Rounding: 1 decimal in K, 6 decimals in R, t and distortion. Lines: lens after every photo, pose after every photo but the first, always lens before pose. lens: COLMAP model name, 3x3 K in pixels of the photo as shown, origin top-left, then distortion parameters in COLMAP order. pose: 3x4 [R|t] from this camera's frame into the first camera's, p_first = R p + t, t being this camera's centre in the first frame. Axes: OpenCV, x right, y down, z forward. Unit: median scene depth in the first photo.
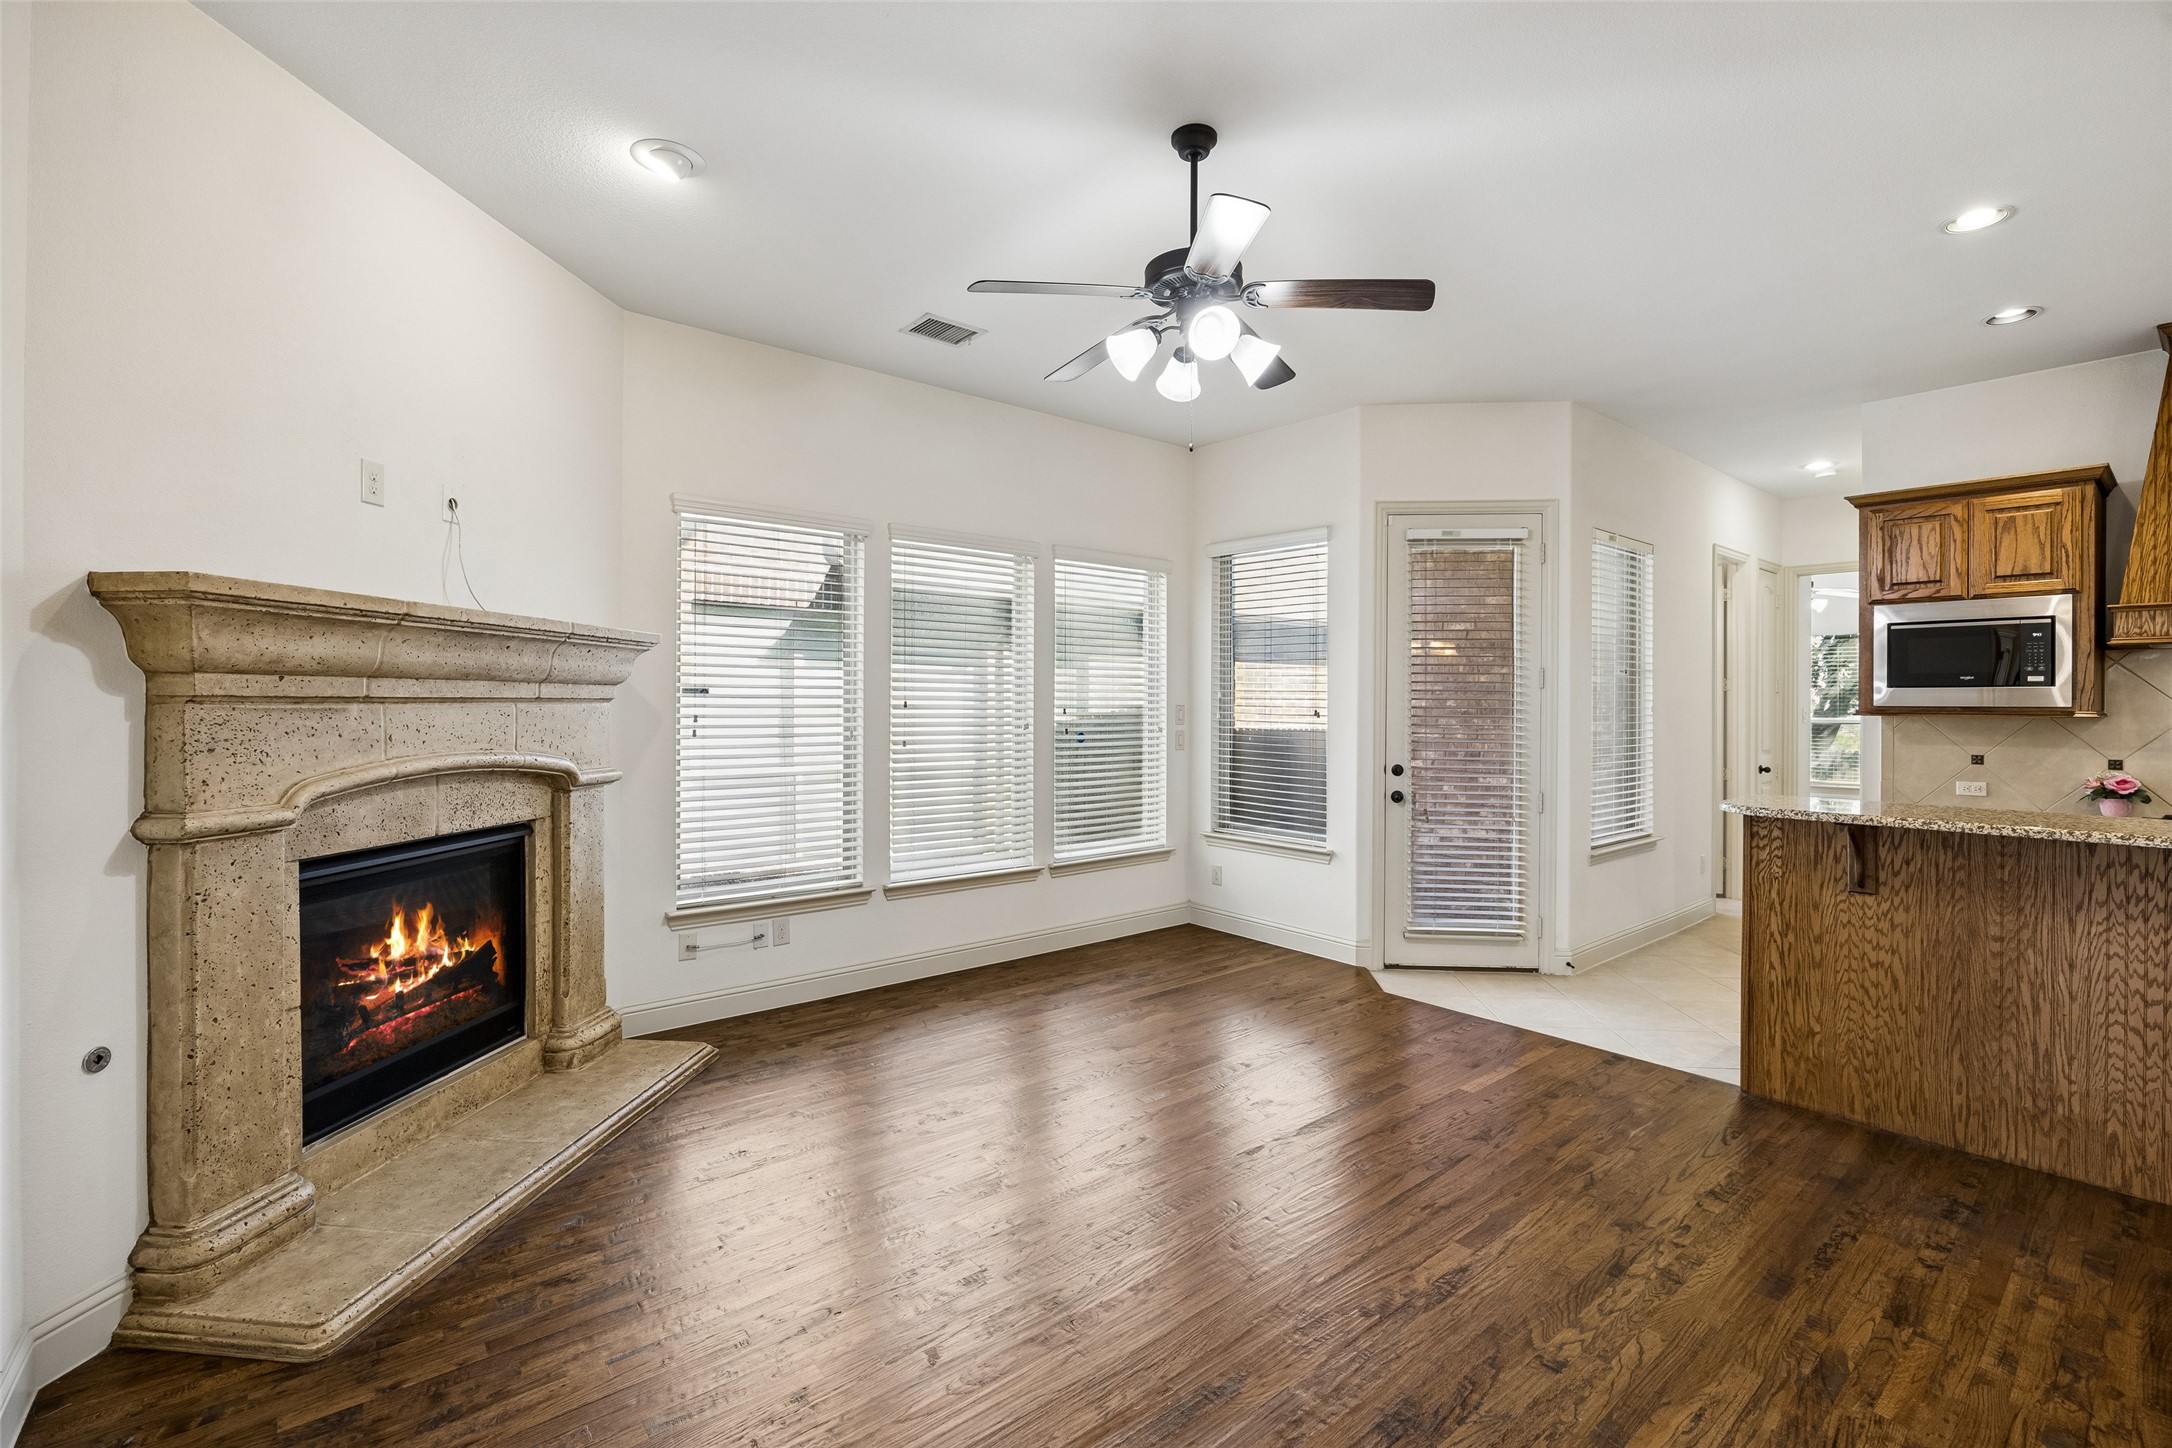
lens RADIAL K [[939.7, 0, 1105.3], [0, 939.7, 705.6], [0, 0, 1]] dist [-0.020482, 0.003277]
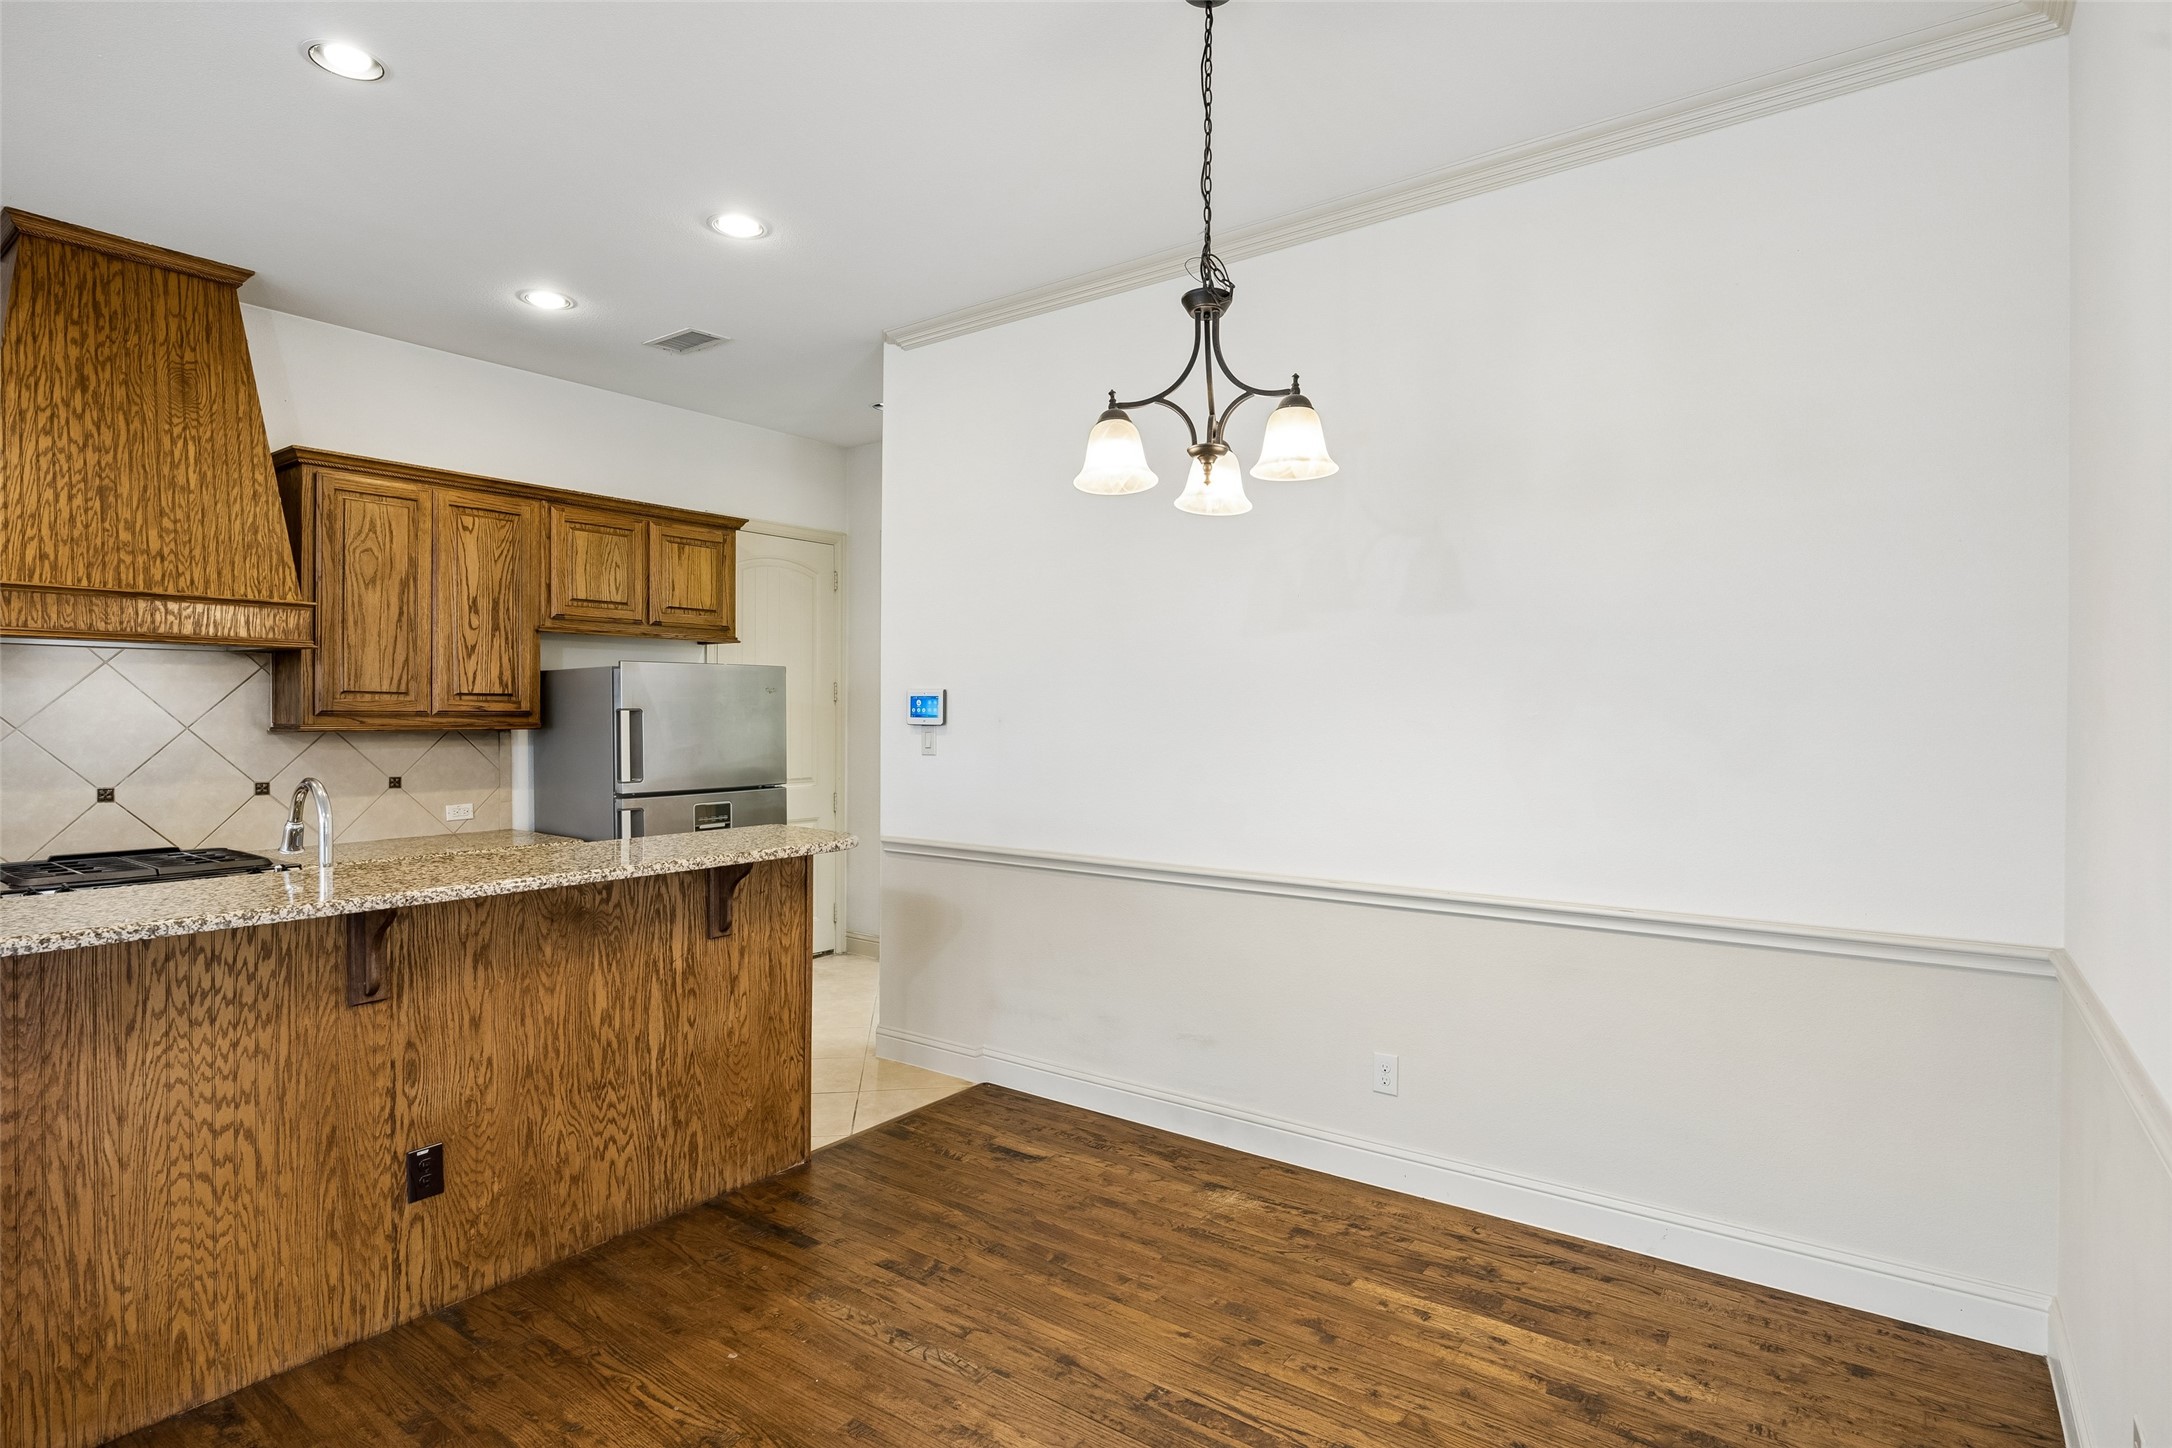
lens RADIAL K [[1109.8, 0, 1092.7], [0, 1109.8, 717.2], [0, 0, 1]] dist [-0.012302, -0.000405]
pose [[-0.228826, -0.009425, 0.973422, 0.099328], [-0.002321, 0.999956, 0.009136, -0.014910], [-0.973465, -0.000169, -0.228838, 0.425075]]
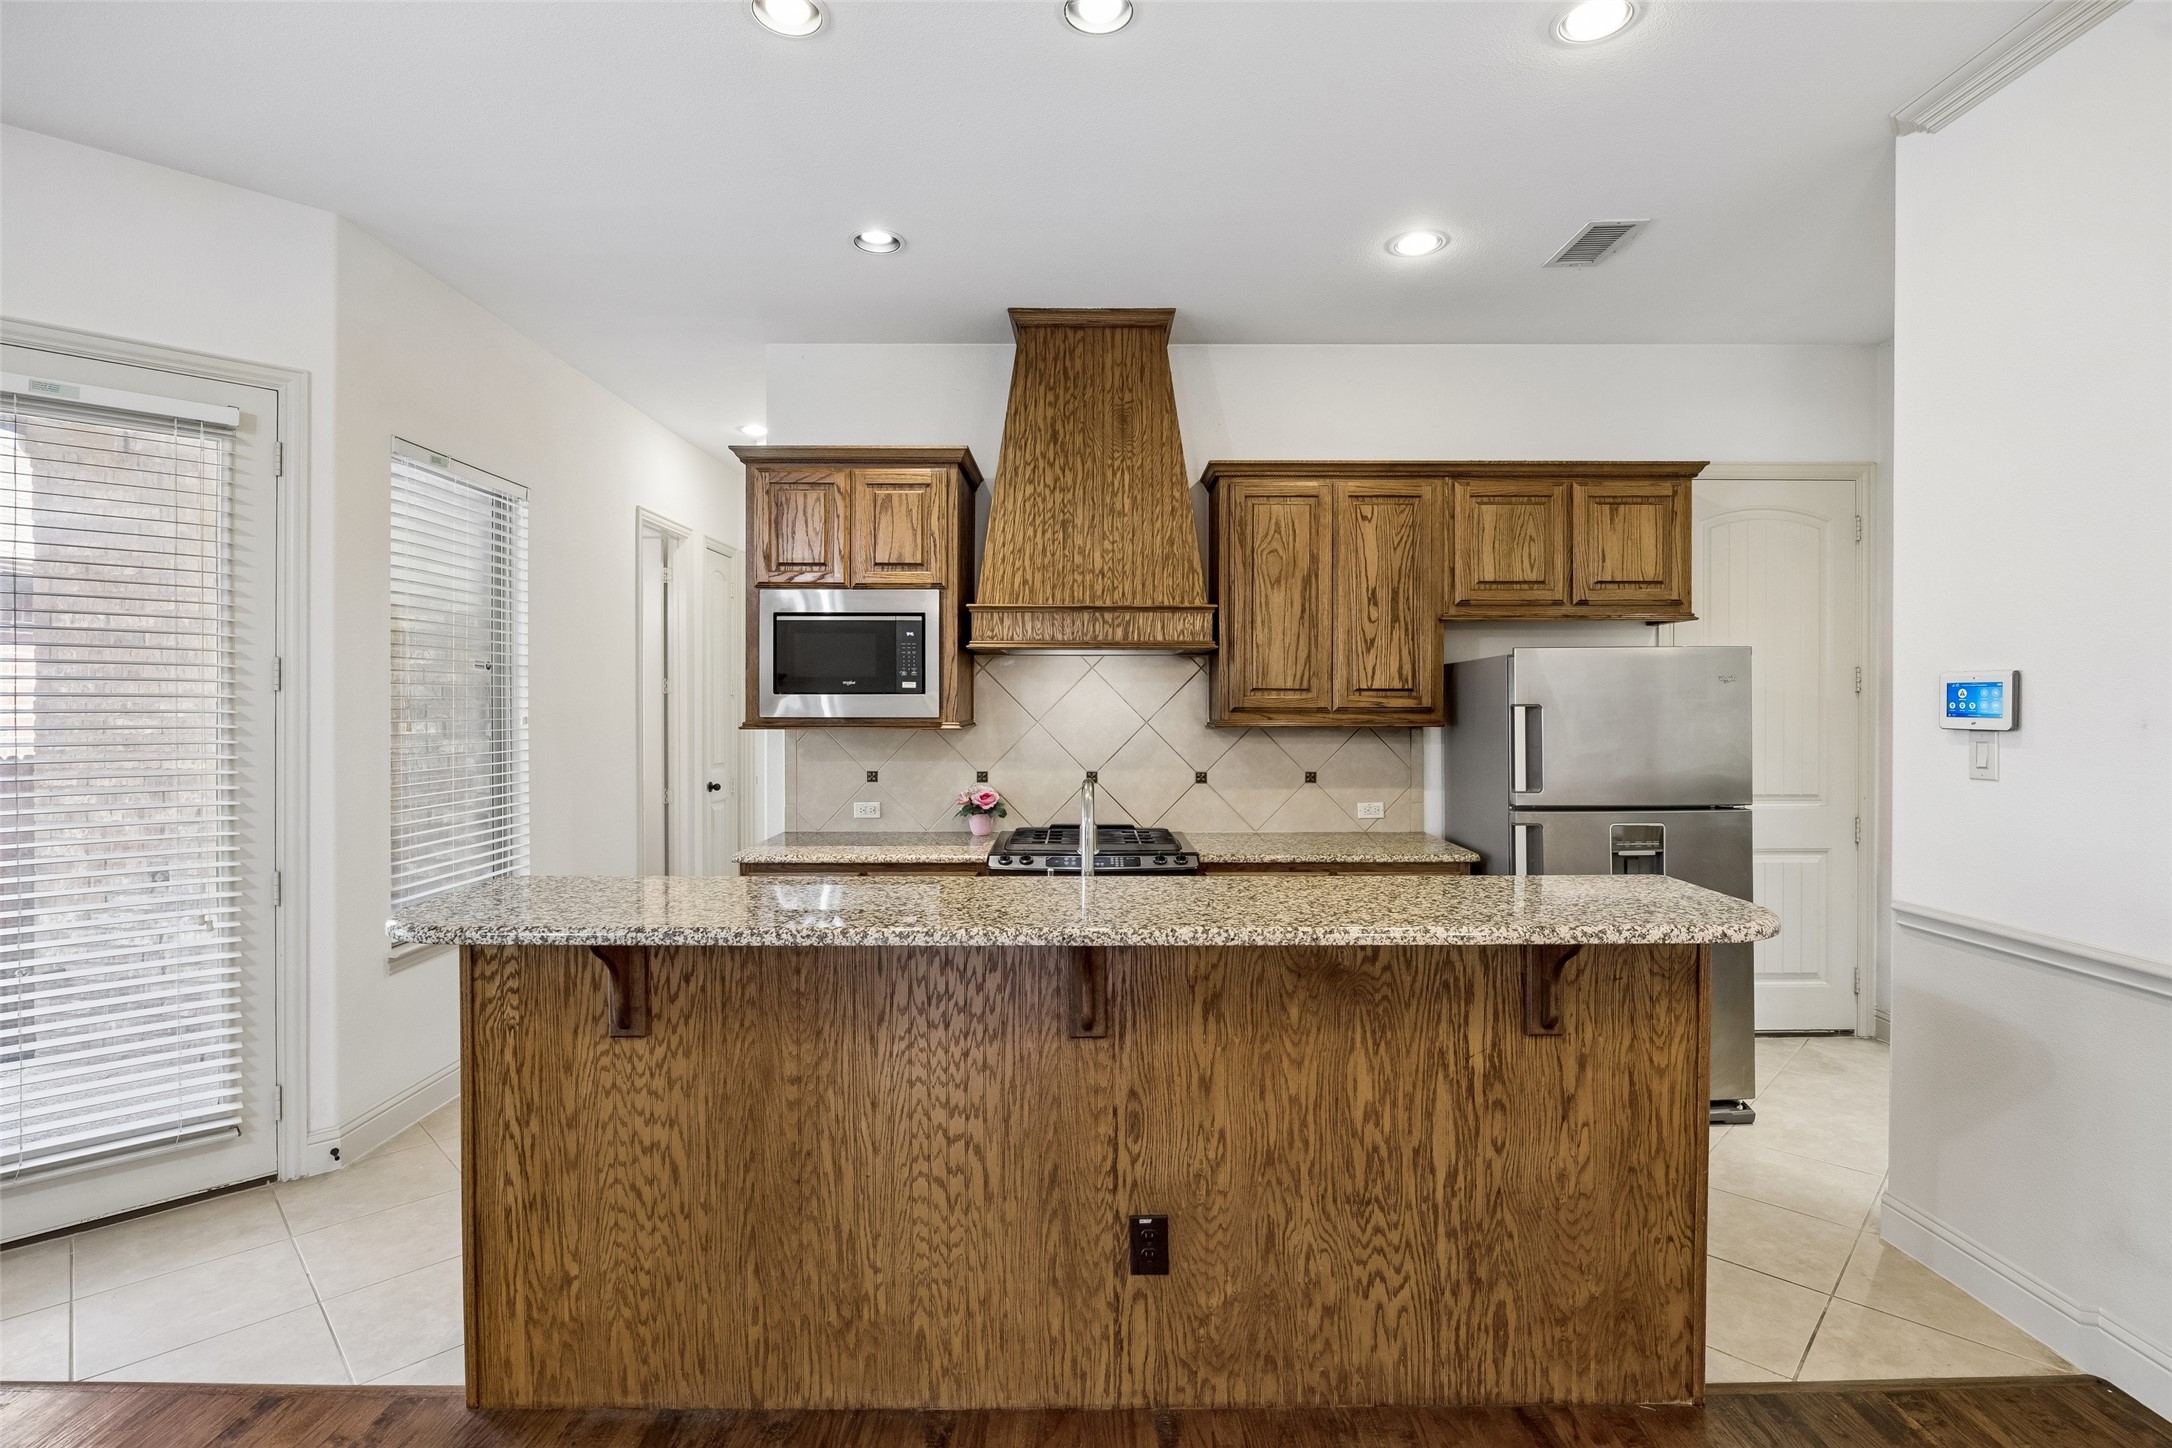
lens RADIAL K [[1032.8, 0, 1078.2], [0, 1032.8, 705.8], [0, 0, 1]] dist [-0.014826, 0.000596]
pose [[0.645427, -0.005421, 0.763803, 0.478222], [0.004153, 0.999985, 0.003588, -0.016118], [-0.763811, 0.000856, 0.645439, 0.328592]]
